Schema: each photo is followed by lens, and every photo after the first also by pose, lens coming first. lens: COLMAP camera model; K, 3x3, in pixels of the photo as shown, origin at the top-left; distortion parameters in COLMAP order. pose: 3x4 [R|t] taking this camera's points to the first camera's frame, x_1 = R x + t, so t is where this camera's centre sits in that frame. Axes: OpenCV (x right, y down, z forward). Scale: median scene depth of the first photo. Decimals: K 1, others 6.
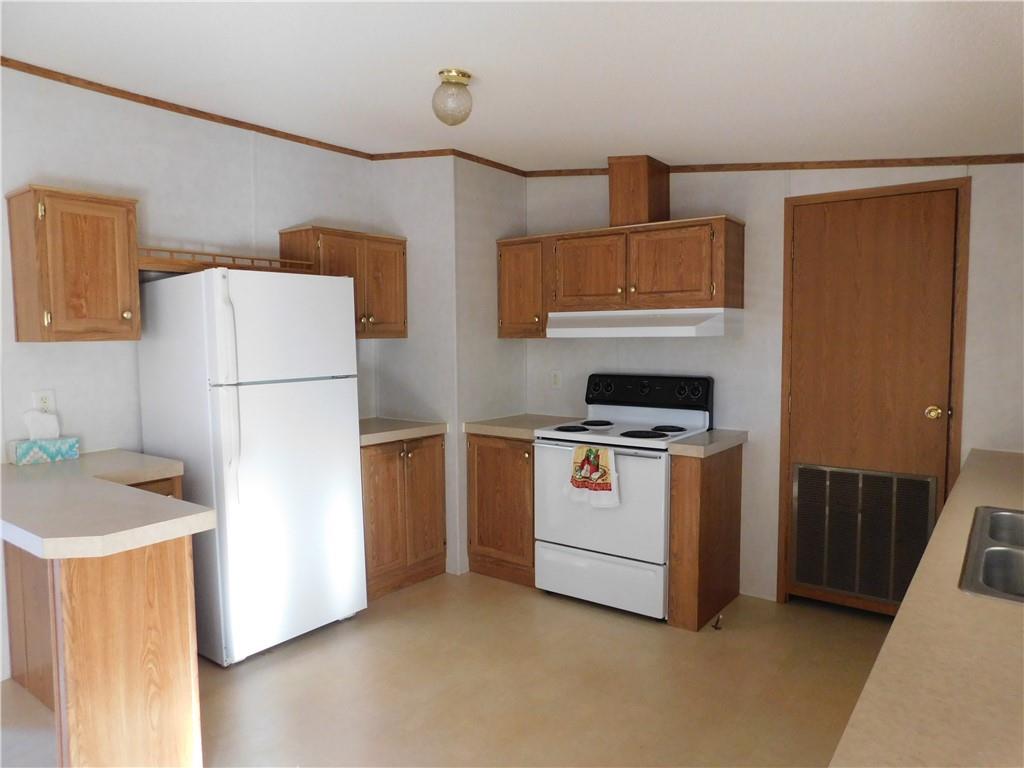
lens RADIAL K [[685.3, 0, 510.5], [0, 685.3, 376.0], [0, 0, 1]] dist [-0.024442, 0.002177]
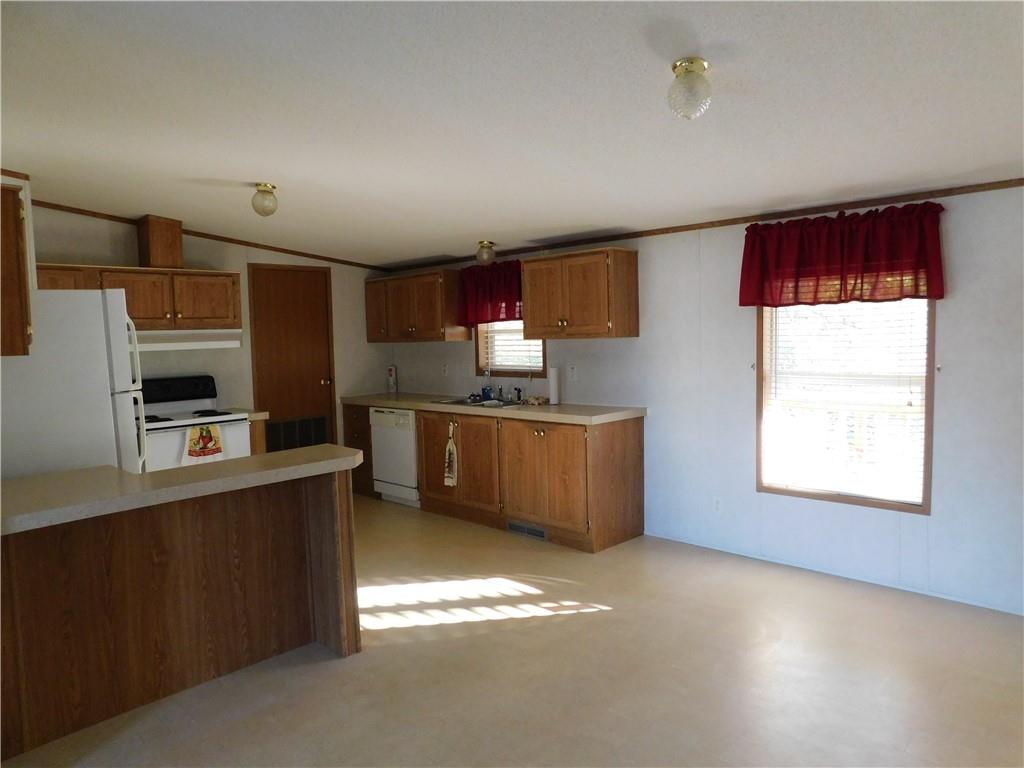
lens RADIAL K [[685.3, 0, 511.6], [0, 685.3, 386.0], [0, 0, 1]] dist [-0.024442, 0.002177]
pose [[0.112606, -0.077127, 0.990642, -1.183636], [0.093142, 0.993412, 0.066755, -0.013895], [-0.989265, 0.084753, 0.119048, 0.186231]]
